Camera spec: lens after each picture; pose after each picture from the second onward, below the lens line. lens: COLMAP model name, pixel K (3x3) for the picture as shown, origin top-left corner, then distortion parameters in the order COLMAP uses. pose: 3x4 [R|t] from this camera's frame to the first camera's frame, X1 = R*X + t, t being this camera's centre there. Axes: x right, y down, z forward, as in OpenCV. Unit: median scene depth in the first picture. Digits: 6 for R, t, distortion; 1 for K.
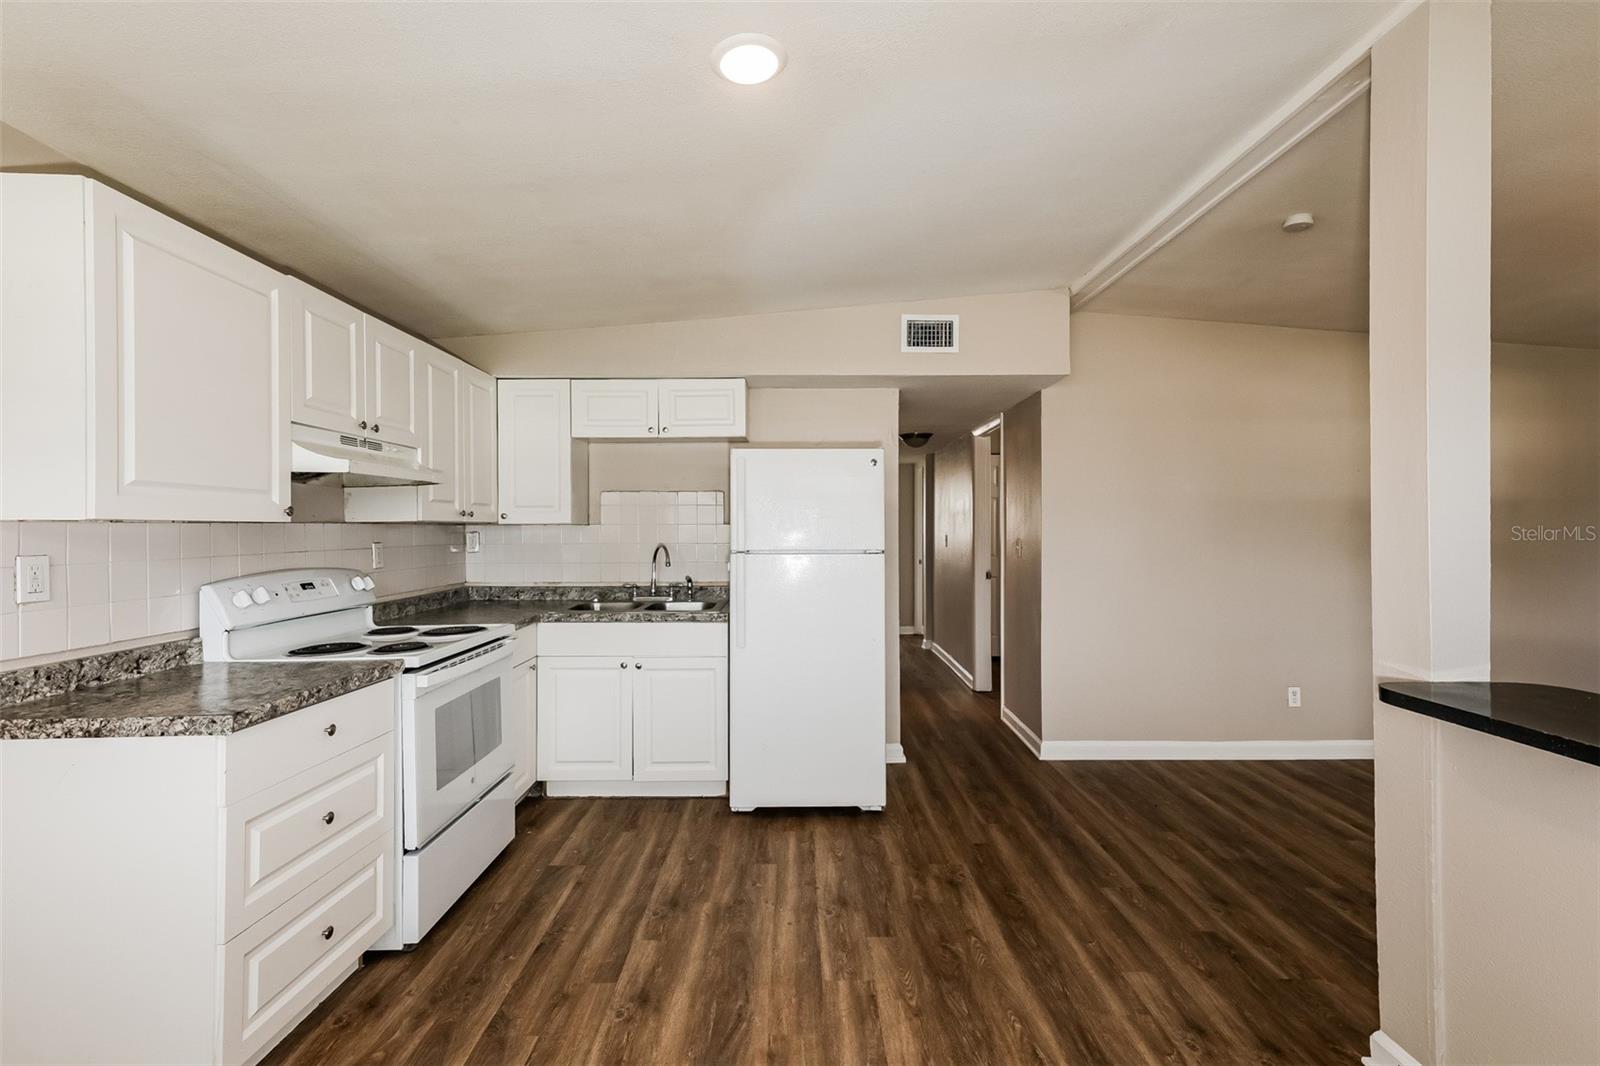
lens RADIAL K [[719.7, 0, 800.0], [0, 719.7, 533.0], [0, 0, 1]] dist [0.029165, 0.000109]
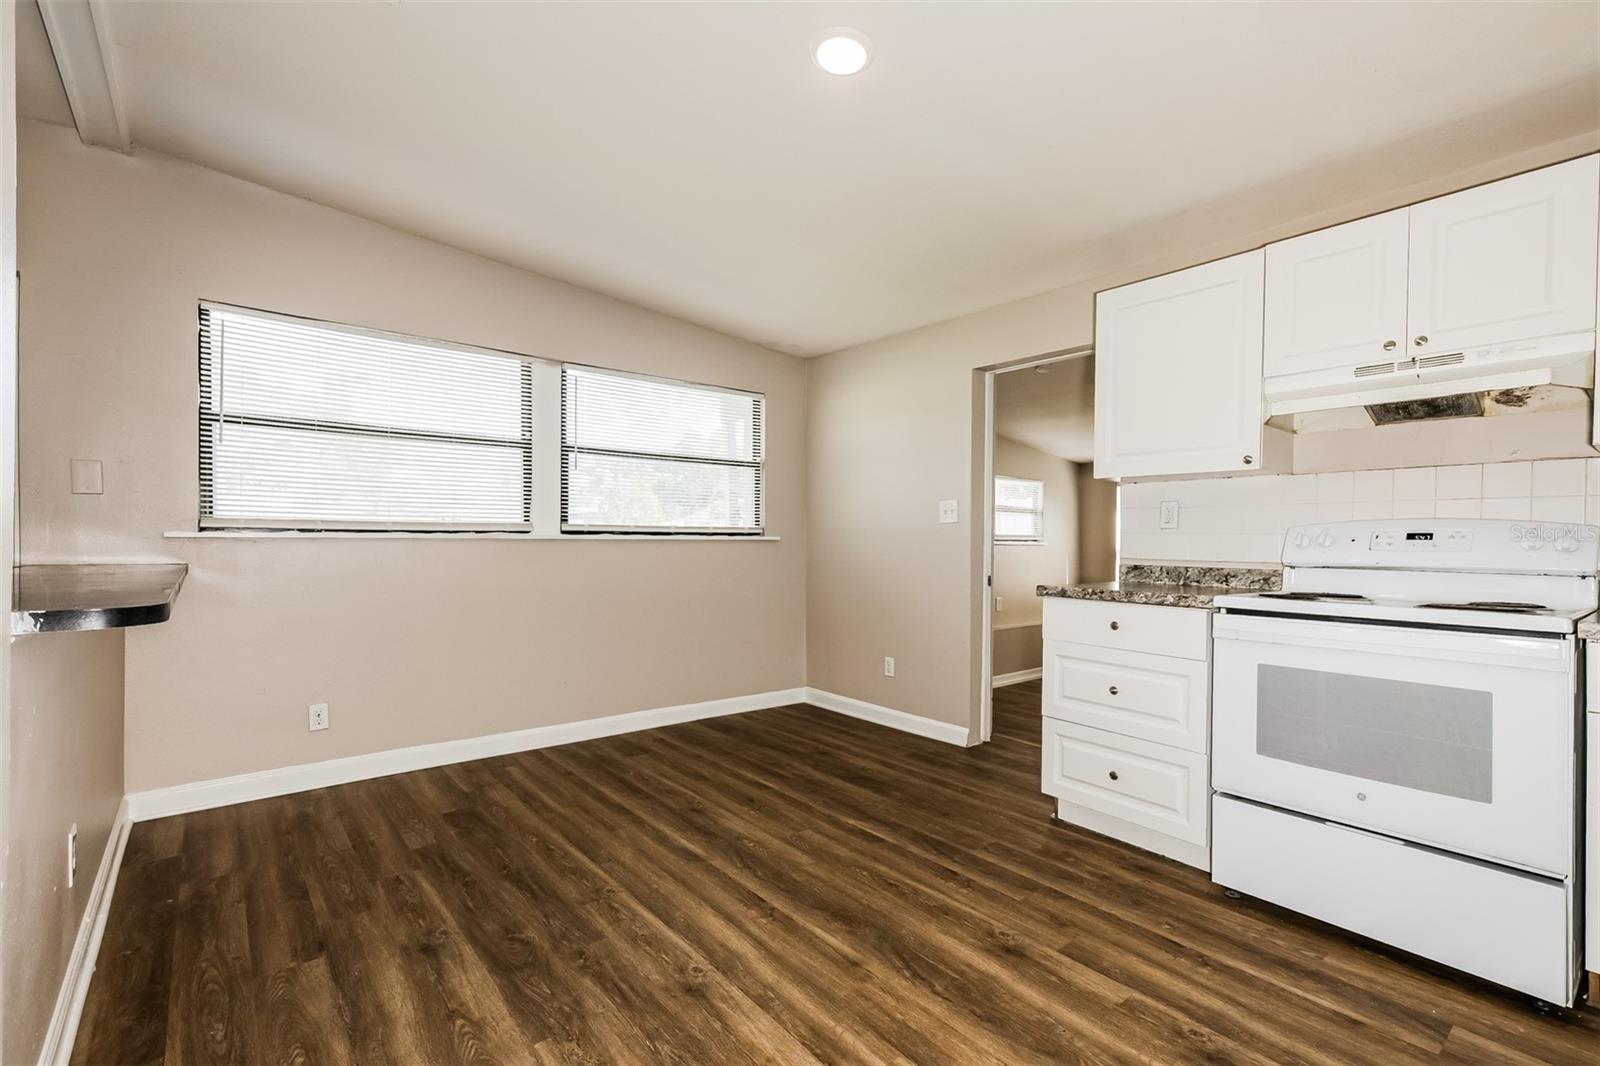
lens RADIAL K [[717.0, 0, 809.0], [0, 717.0, 550.1], [0, 0, 1]] dist [0.001412, 0.000152]
pose [[-0.781576, 0.004231, -0.623796, 0.459187], [-0.012906, 0.999653, 0.022950, 0.080947], [0.623676, 0.025988, -0.781250, 1.248183]]
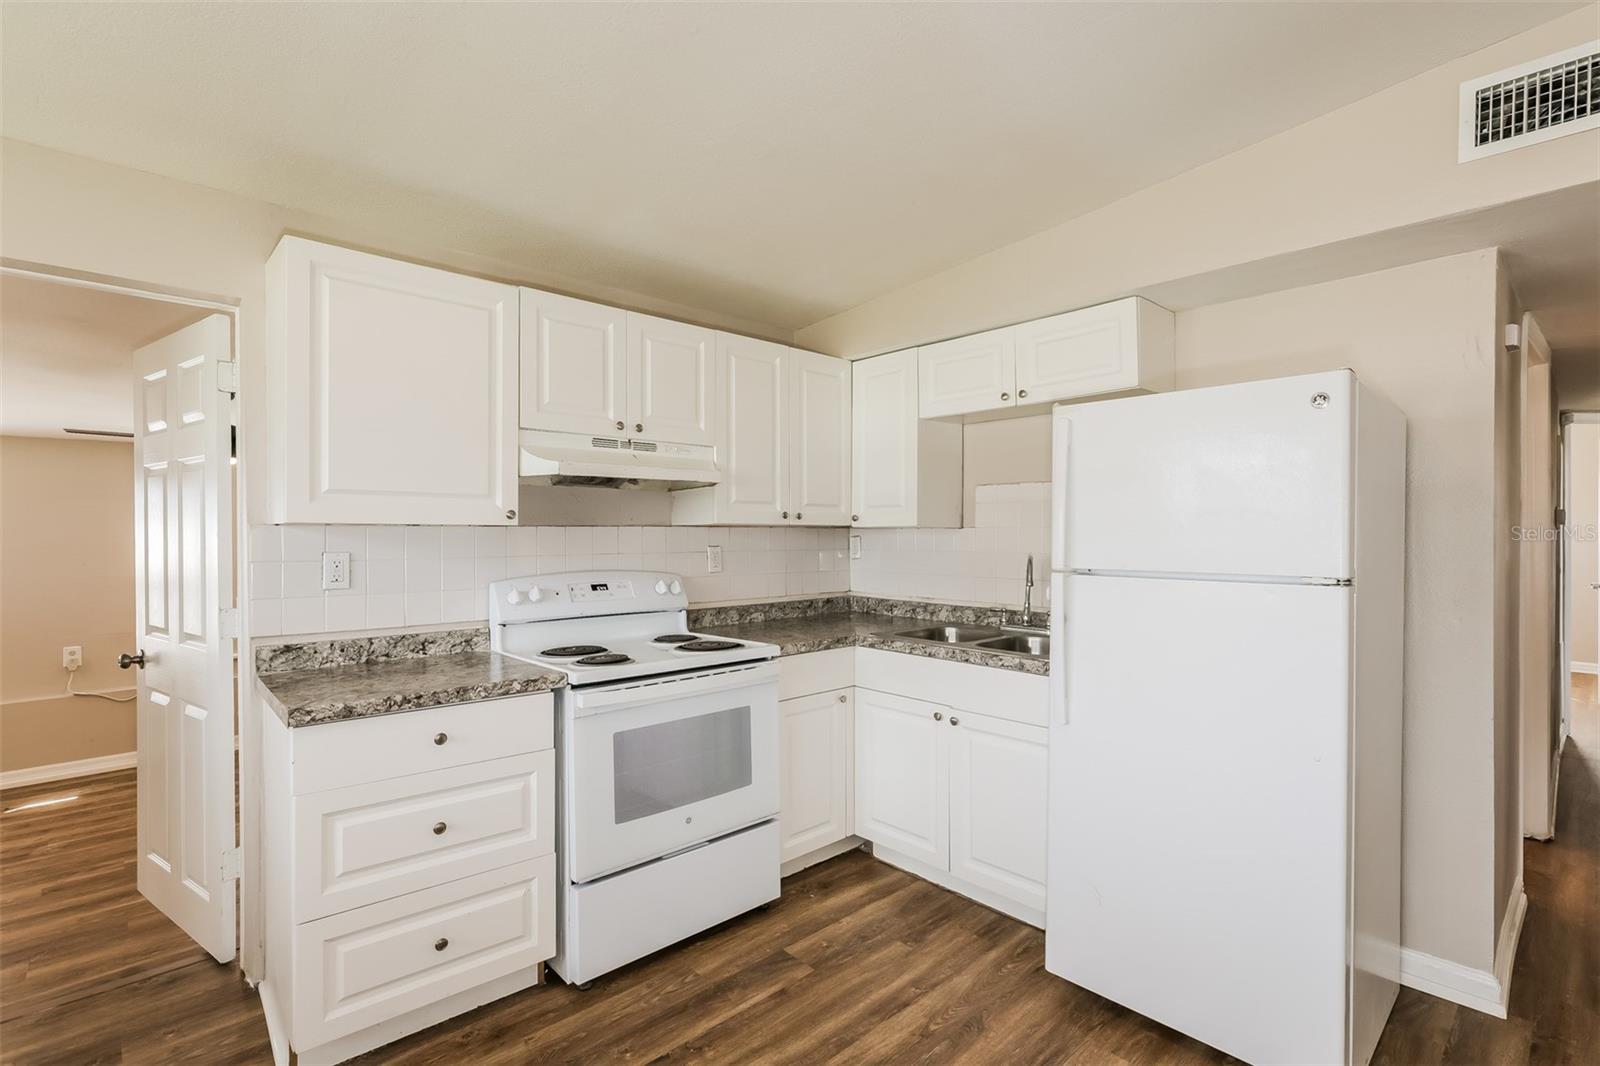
lens RADIAL K [[743.6, 0, 808.4], [0, 743.6, 540.3], [0, 0, 1]] dist [-0.000390, 0.000241]
pose [[0.678995, 0.010611, -0.734067, 0.307606], [-0.008267, 0.999943, 0.006807, -0.003529], [0.734097, 0.001446, 0.679043, 0.512566]]
